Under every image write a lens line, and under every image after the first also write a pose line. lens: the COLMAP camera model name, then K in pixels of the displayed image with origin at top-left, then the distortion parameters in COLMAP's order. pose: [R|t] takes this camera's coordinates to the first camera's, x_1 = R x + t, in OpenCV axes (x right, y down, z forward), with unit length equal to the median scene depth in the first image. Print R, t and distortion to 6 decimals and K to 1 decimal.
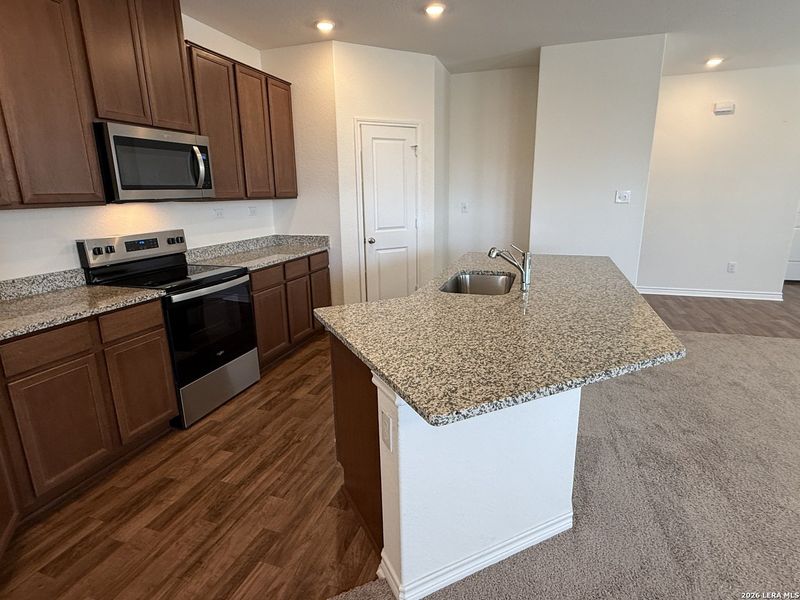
lens RADIAL K [[428.4, 0, 400.0], [0, 428.4, 300.0], [0, 0, 1]] dist [-0.000476, 0.000460]
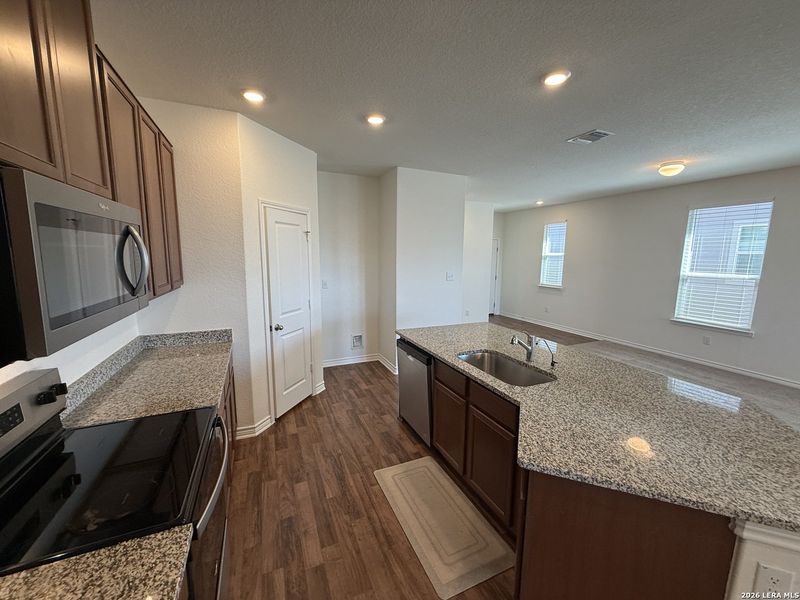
lens RADIAL K [[319.5, 0, 400.0], [0, 319.5, 300.0], [0, 0, 1]] dist [-0.000155, 0.000031]
pose [[0.738690, -0.072332, 0.670153, -0.410727], [0.145783, 0.987838, -0.054071, -0.150099], [-0.658092, 0.137639, 0.740251, 0.372986]]
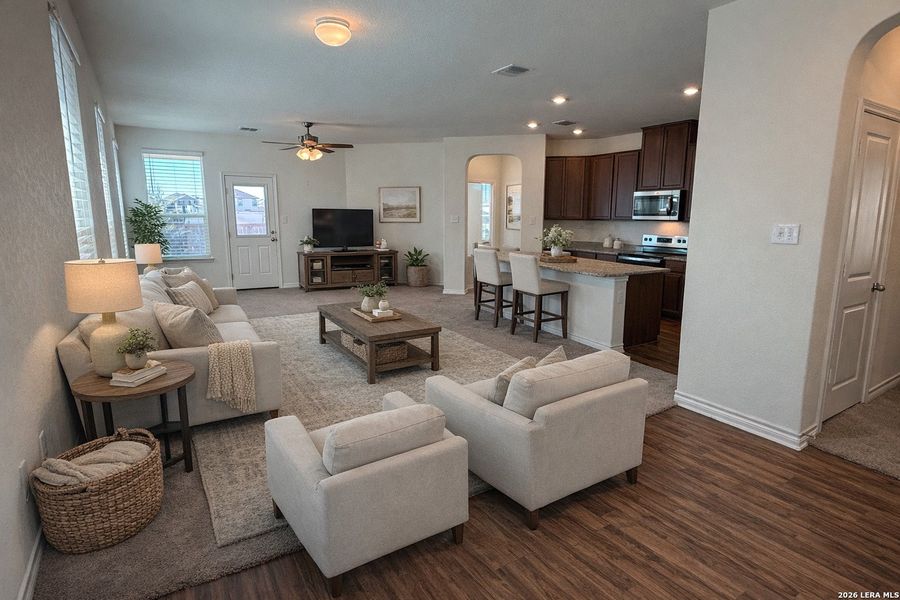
lens RADIAL K [[482.2, 0, 452.2], [0, 482.2, 276.1], [0, 0, 1]] dist [0.001019, 0.000061]
pose [[-0.628387, 0.114507, -0.769427, 1.641076], [-0.191967, 0.935690, 0.296029, -0.392675], [0.753843, 0.333725, -0.565994, 1.344844]]
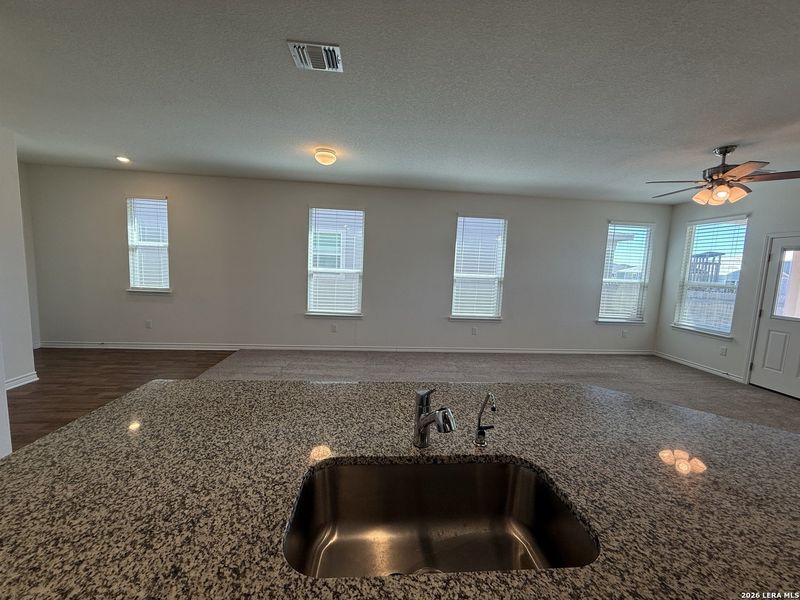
lens RADIAL K [[319.5, 0, 400.0], [0, 319.5, 300.0], [0, 0, 1]] dist [-0.000155, 0.000031]
pose [[-0.399068, -0.095209, 0.911965, -0.049182], [0.193574, 0.963430, 0.185288, -0.214865], [-0.896255, 0.250475, -0.366044, 0.785518]]
